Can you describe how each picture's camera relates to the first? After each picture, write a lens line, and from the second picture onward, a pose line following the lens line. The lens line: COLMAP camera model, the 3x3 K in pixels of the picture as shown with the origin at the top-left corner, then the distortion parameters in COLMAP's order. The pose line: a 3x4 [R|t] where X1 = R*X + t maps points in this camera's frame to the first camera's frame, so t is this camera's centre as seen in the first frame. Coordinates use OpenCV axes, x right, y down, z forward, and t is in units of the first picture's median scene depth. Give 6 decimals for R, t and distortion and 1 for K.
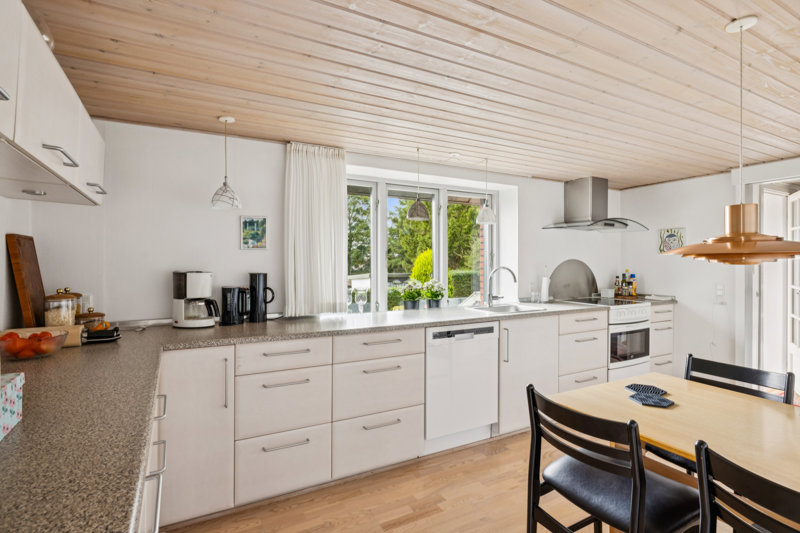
lens RADIAL K [[406.0, 0, 400.0], [0, 406.0, 266.5], [0, 0, 1]] dist [0.000773, 0.000248]
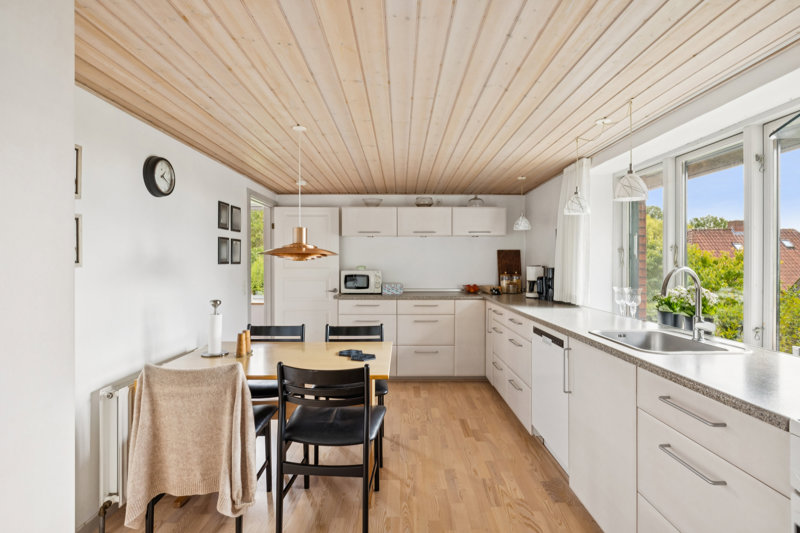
lens RADIAL K [[406.0, 0, 400.0], [0, 406.0, 266.5], [0, 0, 1]] dist [0.000773, 0.000248]
pose [[-0.481869, 0.005437, -0.876227, 1.452258], [-0.011478, 0.999856, 0.012516, 0.002437], [0.876168, 0.016089, -0.481737, 1.488187]]
